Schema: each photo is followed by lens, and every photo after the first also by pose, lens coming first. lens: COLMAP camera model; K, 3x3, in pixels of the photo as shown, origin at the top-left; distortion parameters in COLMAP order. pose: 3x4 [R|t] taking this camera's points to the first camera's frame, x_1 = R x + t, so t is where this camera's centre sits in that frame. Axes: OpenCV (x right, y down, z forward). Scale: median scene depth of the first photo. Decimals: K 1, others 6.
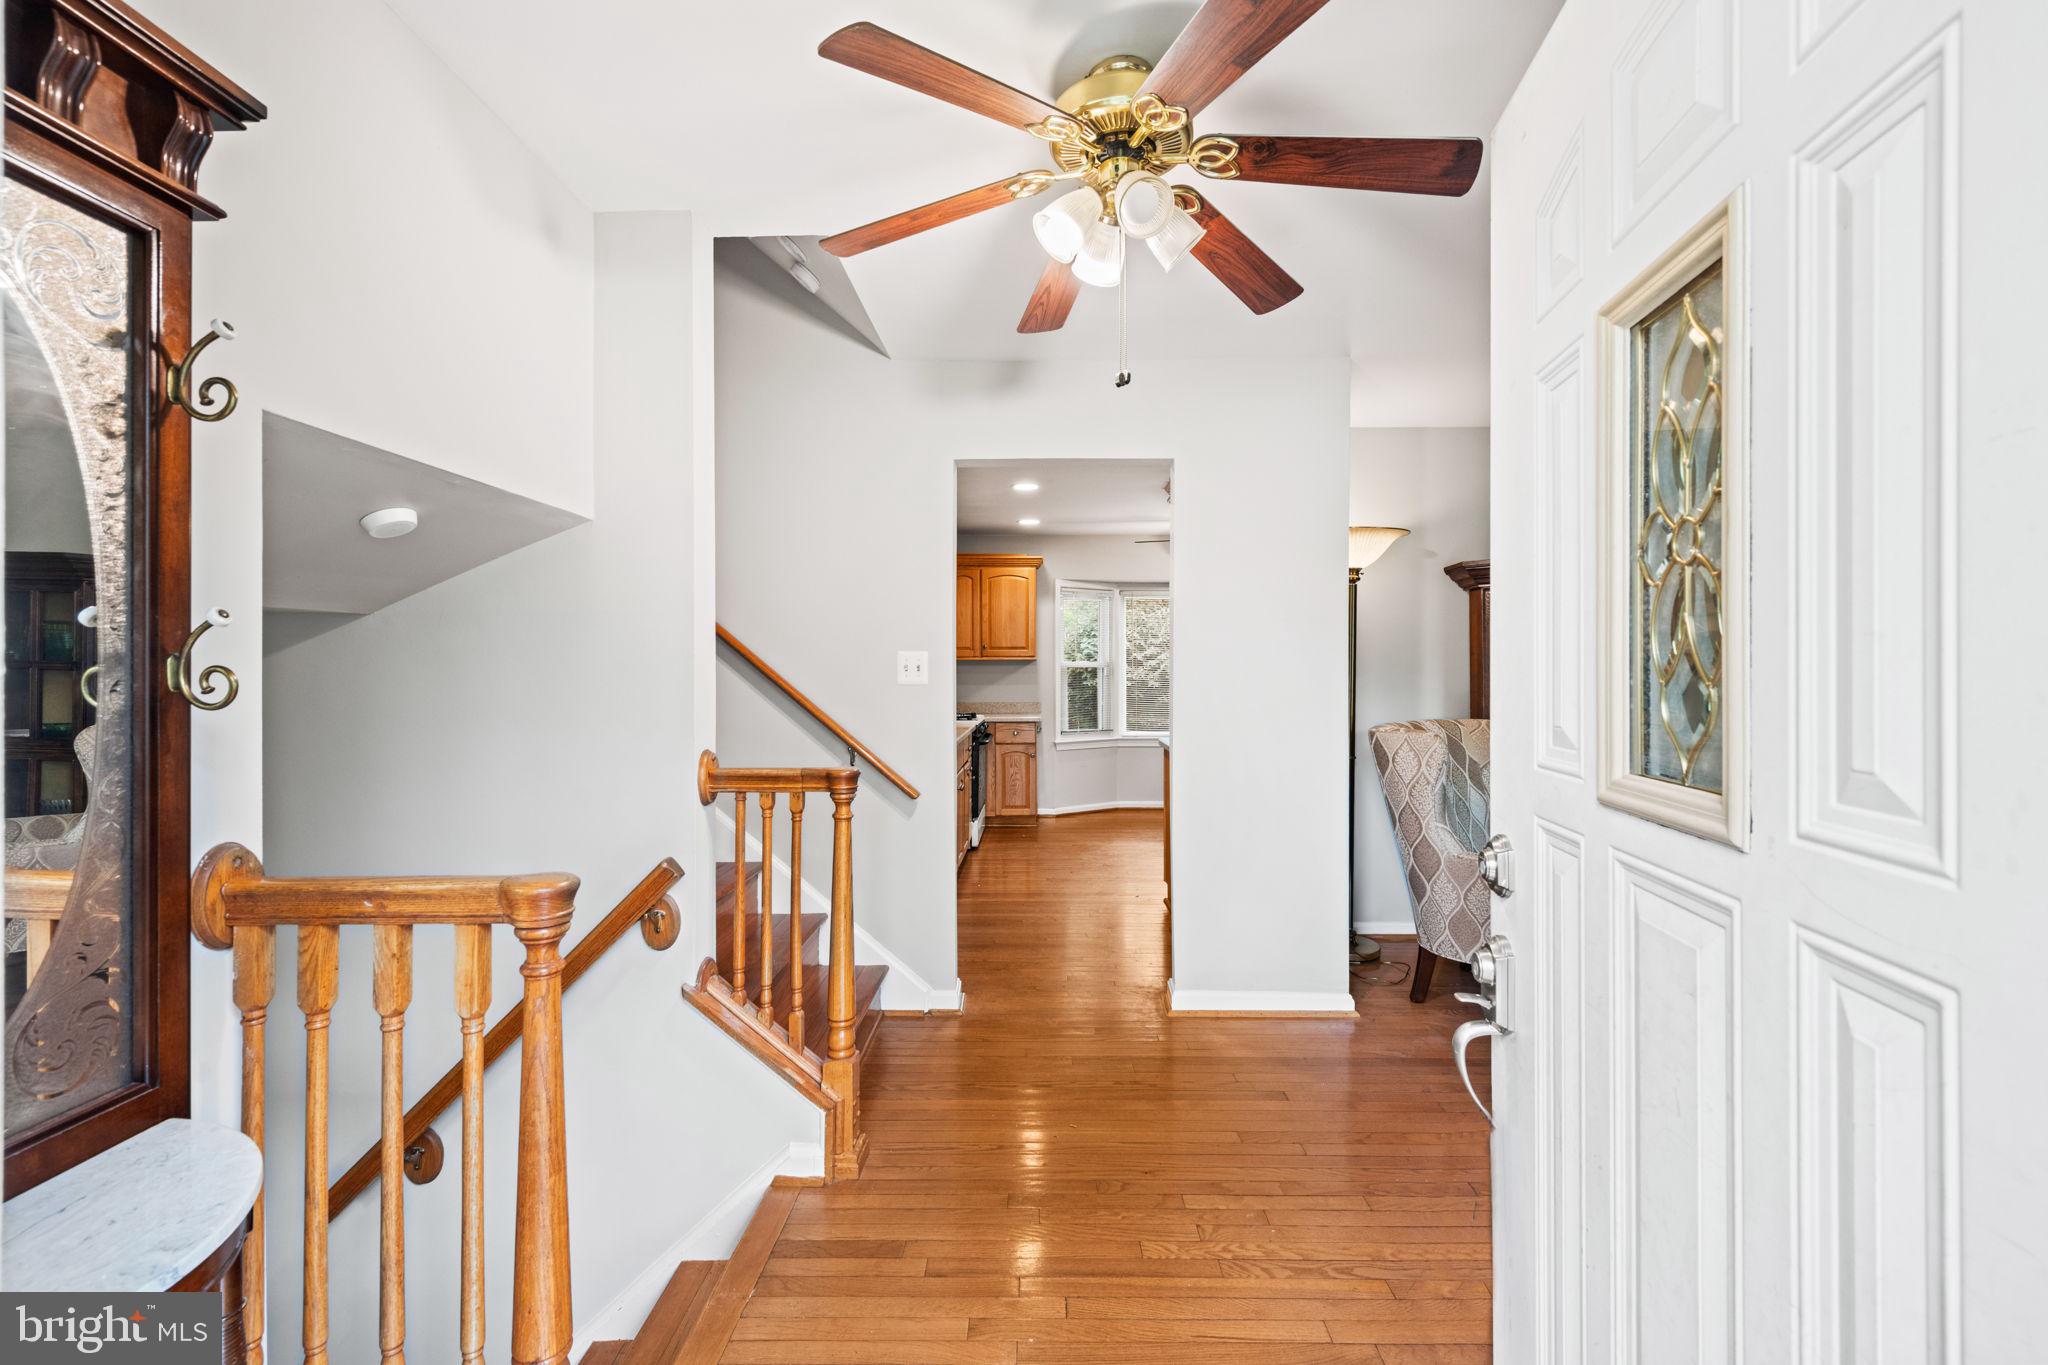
lens RADIAL K [[851.0, 0, 1026.2], [0, 851.0, 667.5], [0, 0, 1]] dist [0.000541, -0.000021]
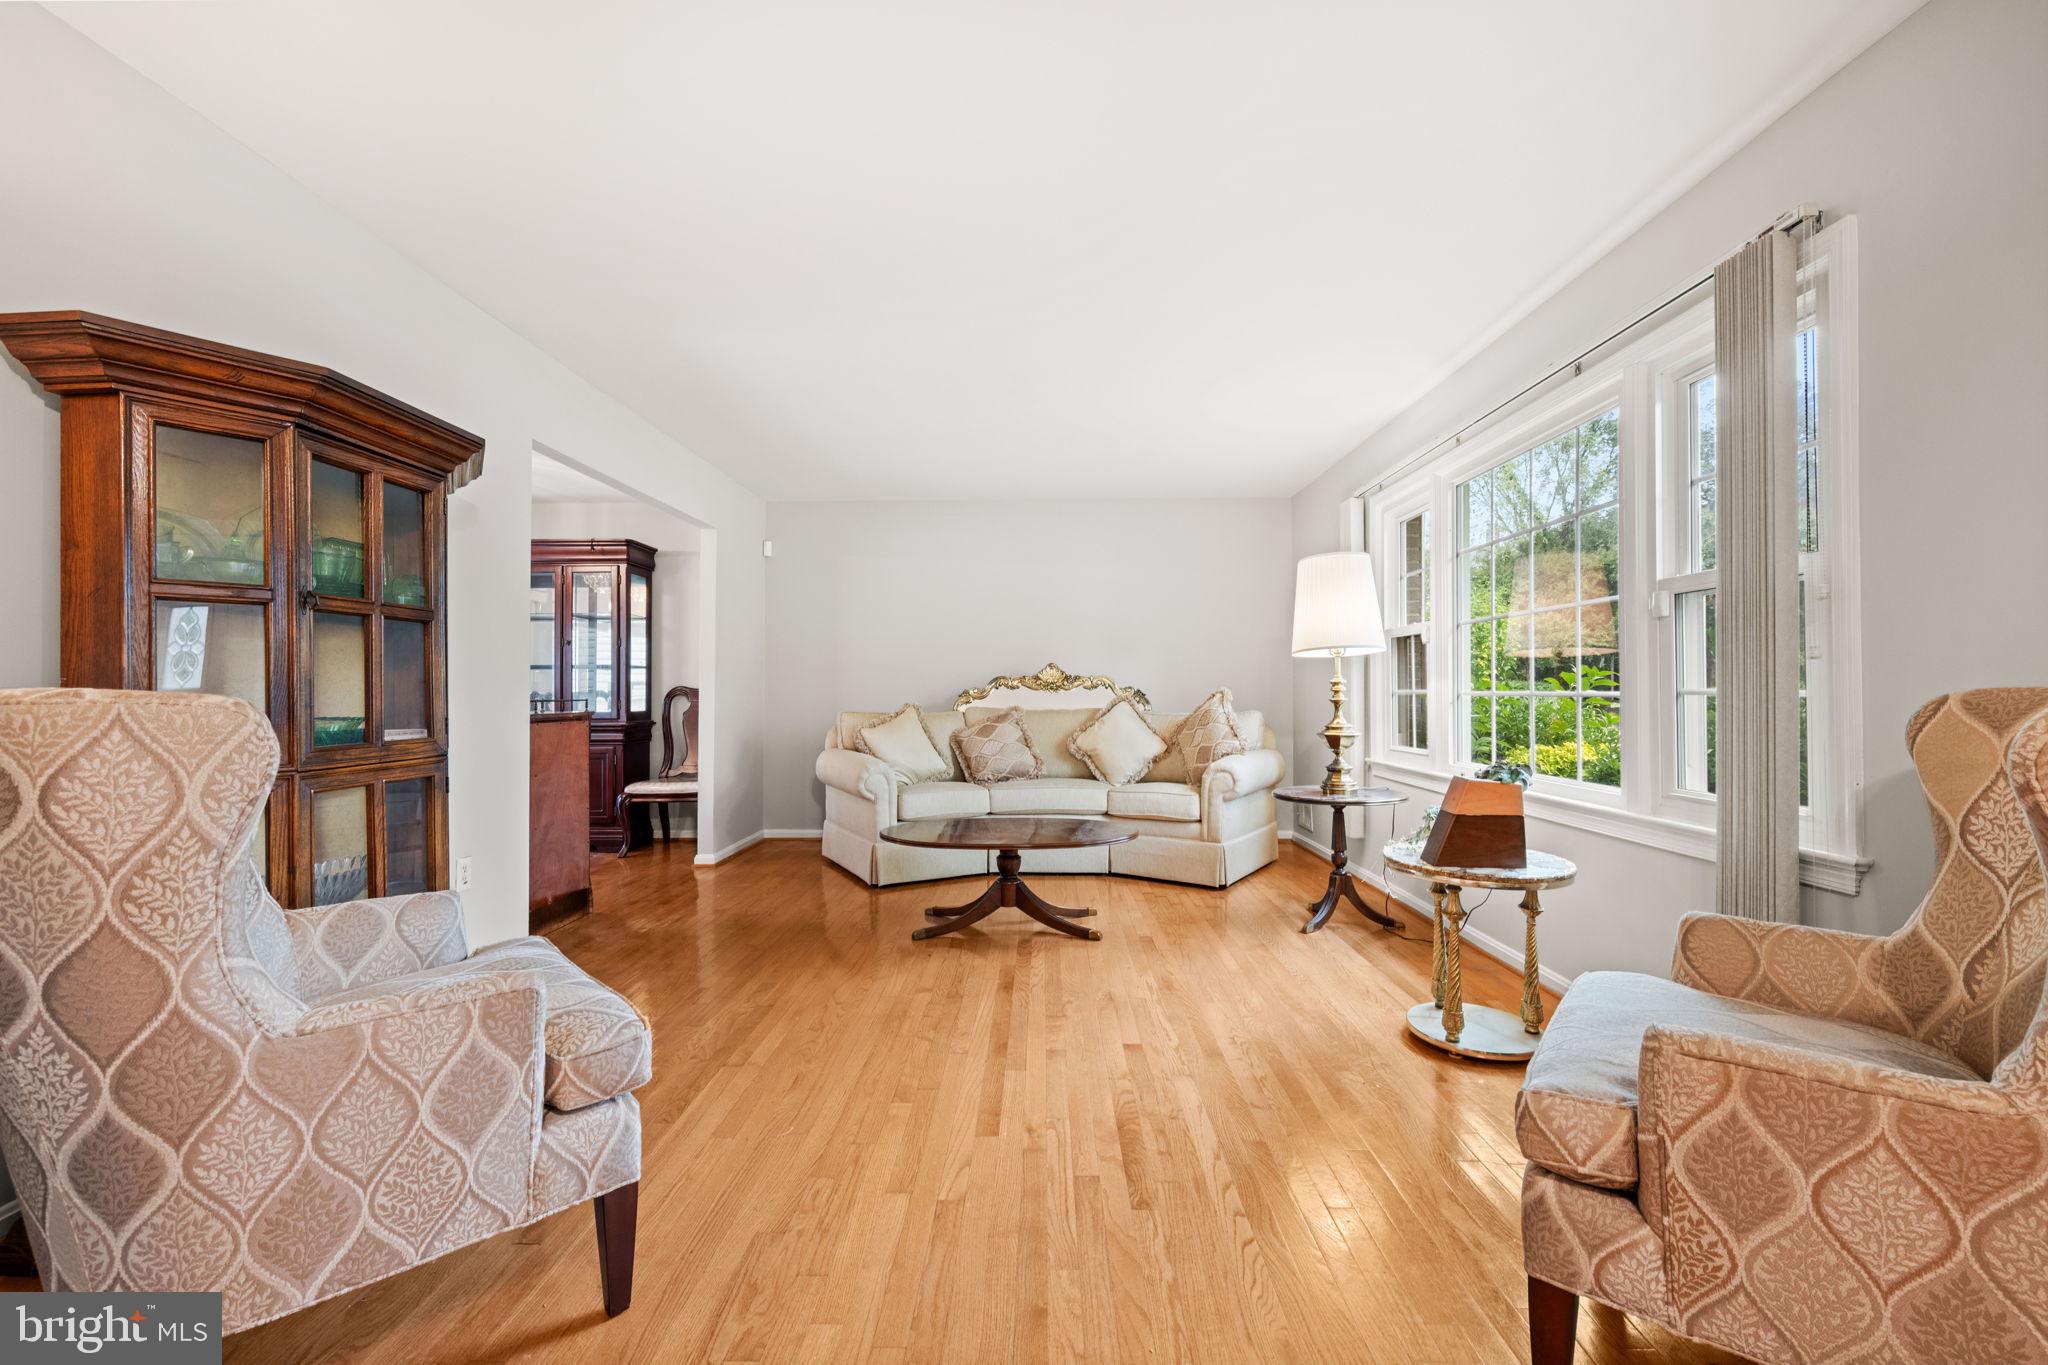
lens RADIAL K [[834.2, 0, 1027.1], [0, 834.2, 682.3], [0, 0, 1]] dist [0.000873, -0.000072]
pose [[0.004137, 0.015667, 0.999869, 0.110063], [0.000871, 0.999877, -0.015671, 0.058051], [-0.999991, 0.000936, 0.004123, 0.512587]]
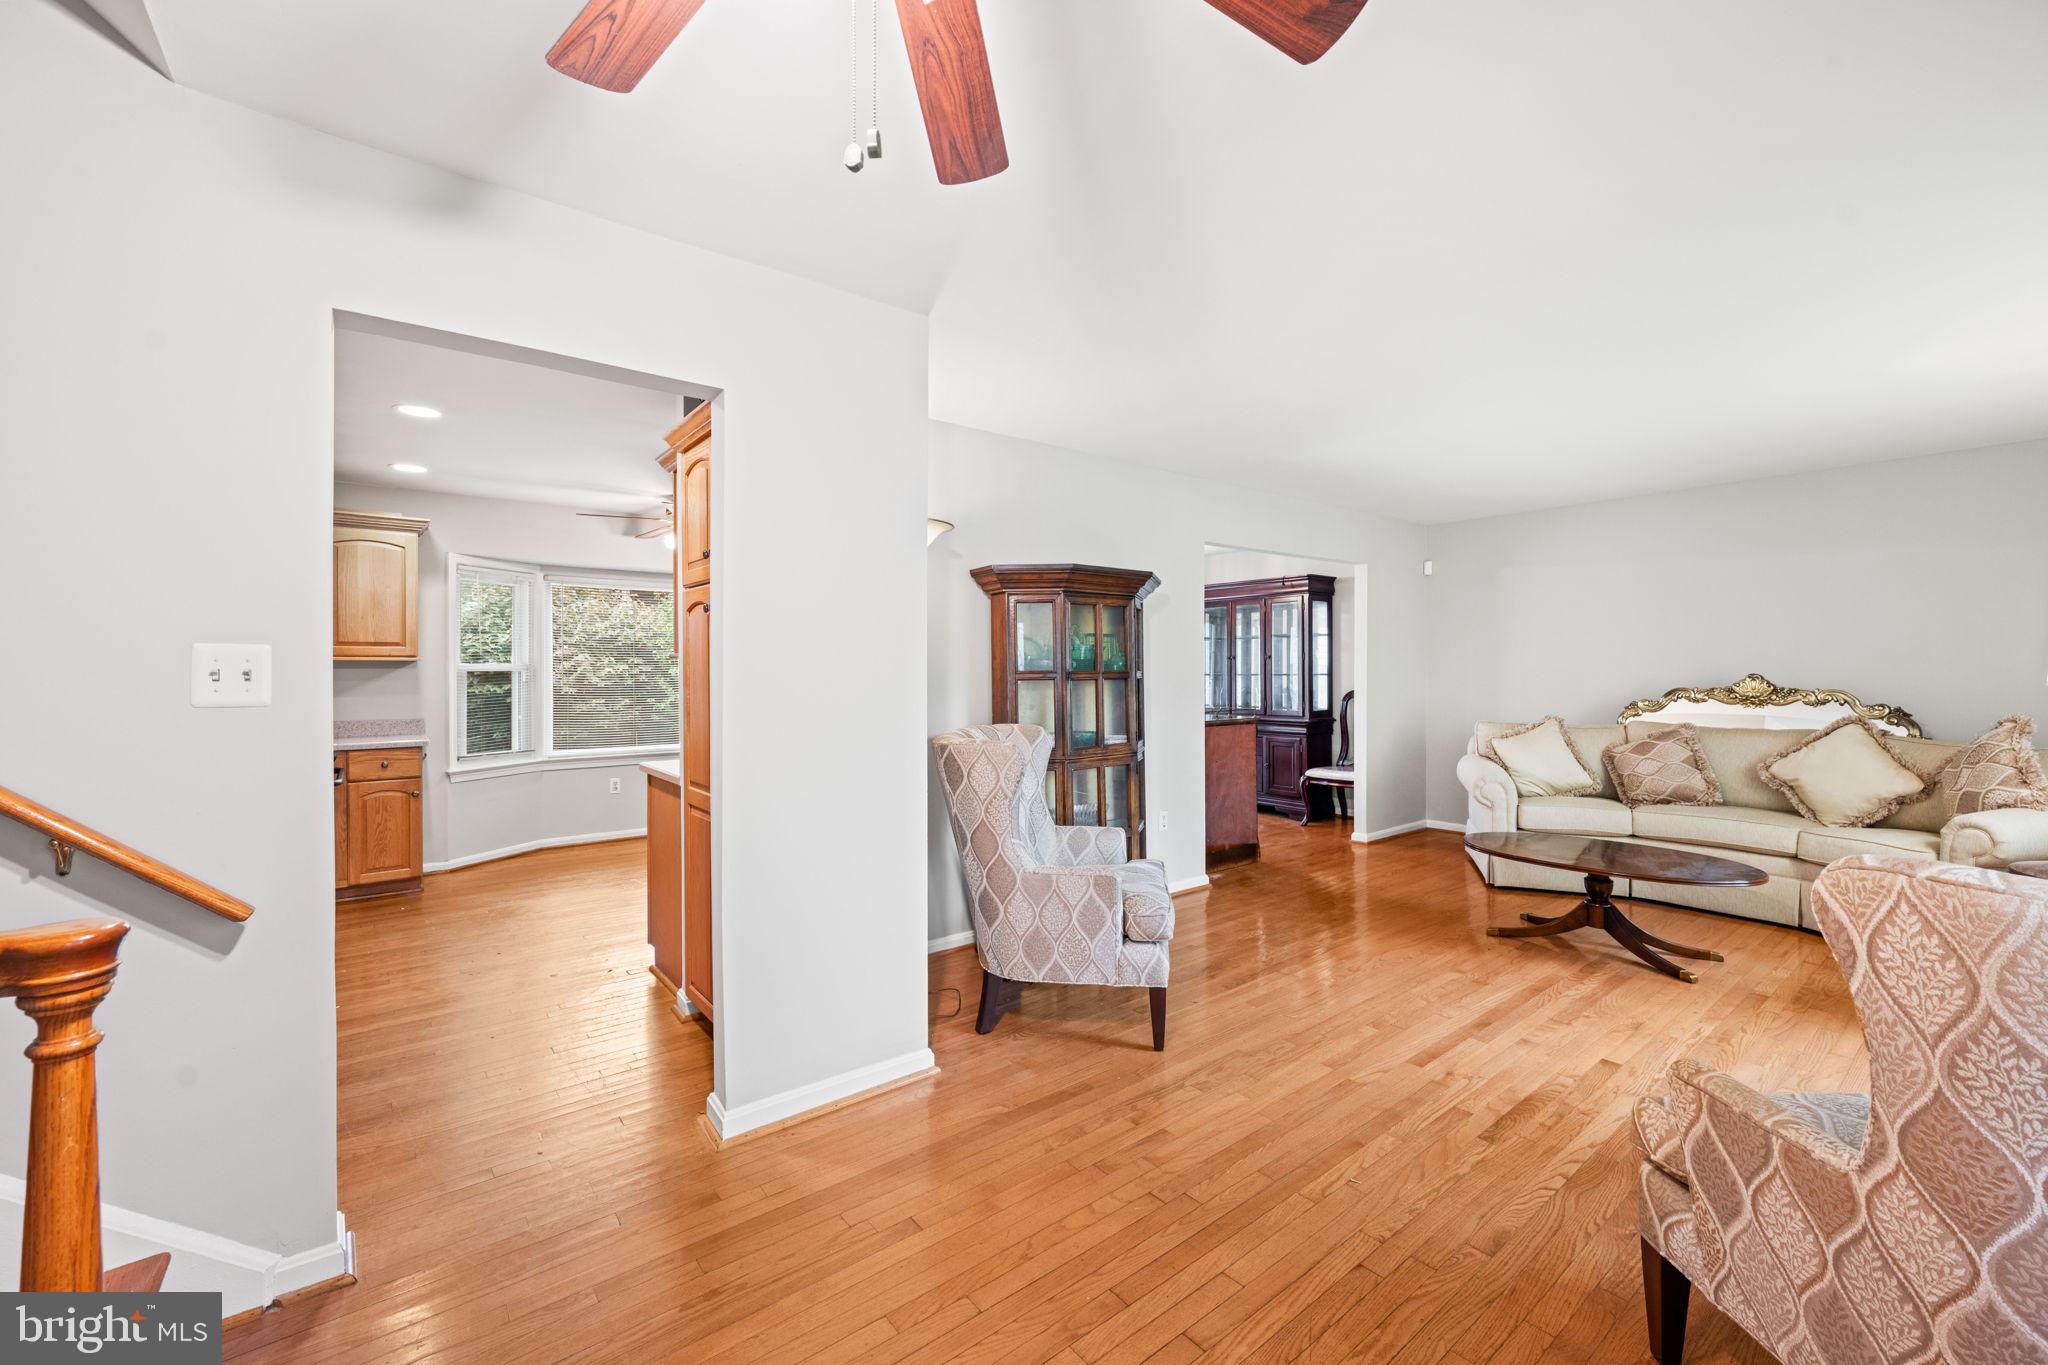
lens RADIAL K [[826.0, 0, 1027.7], [0, 826.0, 668.5], [0, 0, 1]] dist [0.000832, -0.000033]
pose [[0.773154, 0.000447, 0.634218, -0.059836], [0.000684, 0.999999, -0.001538, -0.001972], [-0.634218, 0.001623, 0.773153, 0.219846]]
